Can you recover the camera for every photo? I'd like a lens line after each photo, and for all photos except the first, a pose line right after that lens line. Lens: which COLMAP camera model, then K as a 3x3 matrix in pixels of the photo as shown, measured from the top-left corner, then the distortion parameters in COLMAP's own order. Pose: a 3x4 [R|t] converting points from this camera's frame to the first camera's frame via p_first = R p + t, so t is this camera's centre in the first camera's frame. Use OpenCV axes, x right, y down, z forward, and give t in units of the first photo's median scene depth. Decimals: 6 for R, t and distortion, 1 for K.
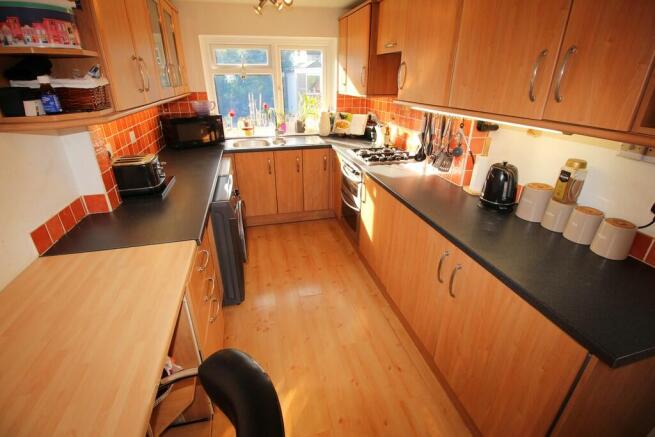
lens RADIAL K [[307.9, 0, 327.5], [0, 307.9, 218.5], [0, 0, 1]] dist [-0.016778, -0.000498]
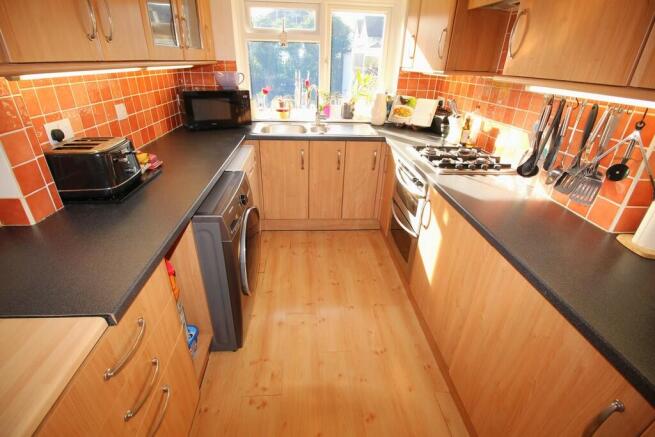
lens RADIAL K [[307.9, 0, 327.5], [0, 307.9, 218.5], [0, 0, 1]] dist [-0.016778, -0.000498]
pose [[0.984969, 0.103411, -0.138358, -0.002652], [-0.097619, 0.994064, 0.048033, -0.066578], [0.142504, -0.033804, 0.989217, 0.234390]]
